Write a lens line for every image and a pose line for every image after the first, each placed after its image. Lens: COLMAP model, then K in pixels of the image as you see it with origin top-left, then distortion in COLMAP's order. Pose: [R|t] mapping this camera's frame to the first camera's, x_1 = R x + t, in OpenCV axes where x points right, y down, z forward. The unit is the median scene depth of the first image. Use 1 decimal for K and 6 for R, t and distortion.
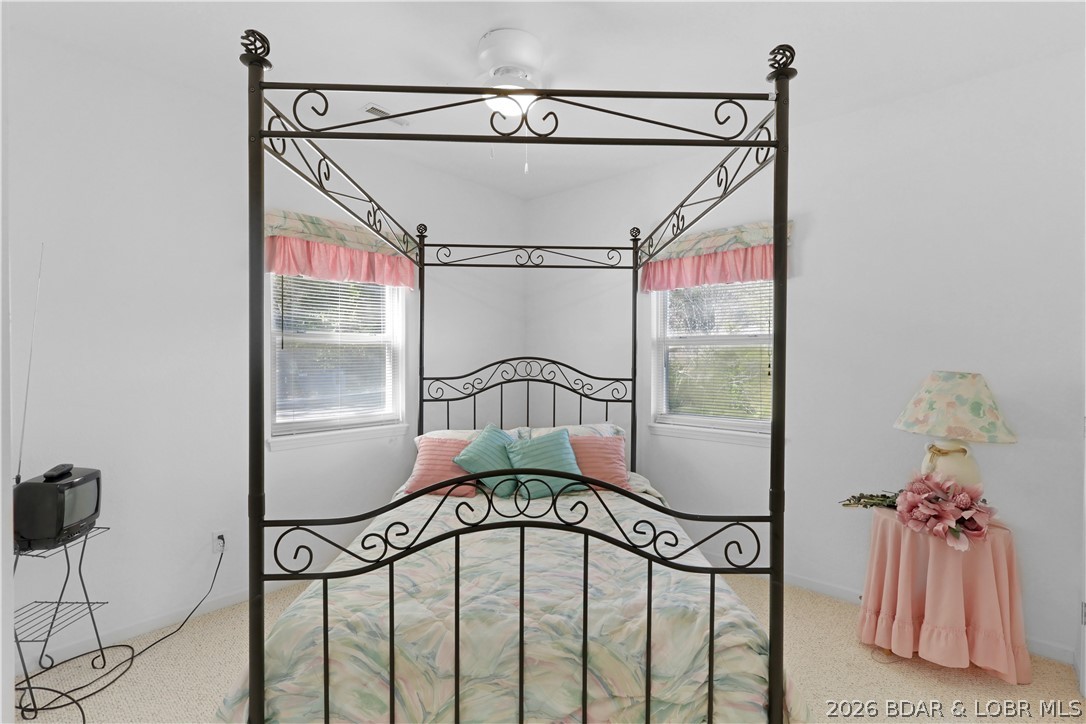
lens RADIAL K [[512.1, 0, 541.7], [0, 512.1, 354.5], [0, 0, 1]] dist [-0.005958, 0.003303]
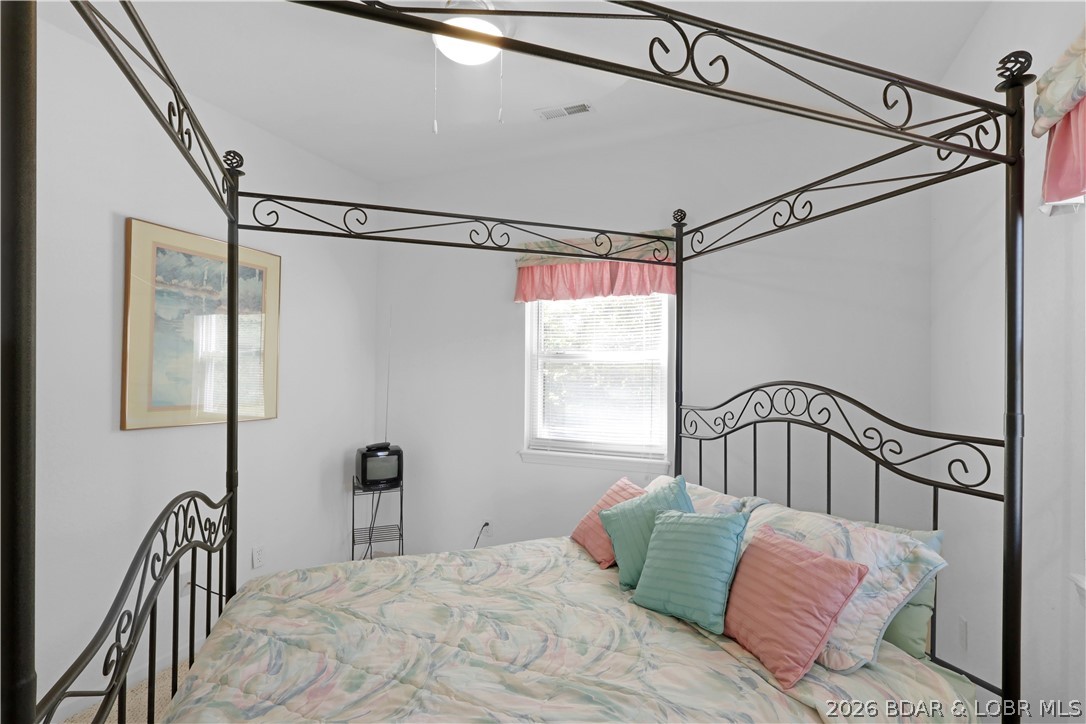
lens RADIAL K [[512.1, 0, 541.7], [0, 512.1, 368.0], [0, 0, 1]] dist [-0.005958, 0.003303]
pose [[0.331895, -0.007451, -0.943287, 0.429903], [-0.010118, 0.999883, -0.011458, -0.000564], [0.943262, 0.013347, 0.331780, 0.540404]]
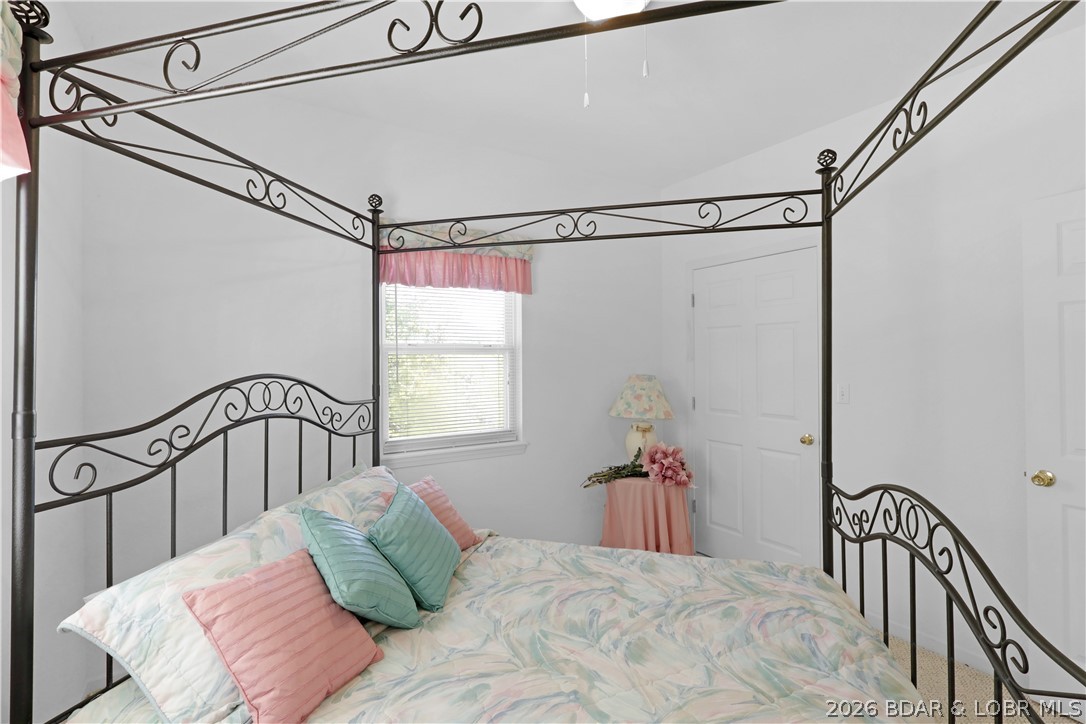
lens RADIAL K [[512.1, 0, 539.5], [0, 512.1, 358.3], [0, 0, 1]] dist [-0.005958, 0.003303]
pose [[0.277589, 0.000791, 0.960700, -0.464080], [0.009079, 0.999953, -0.003447, -0.007359], [-0.960657, 0.009679, 0.277568, 0.574309]]
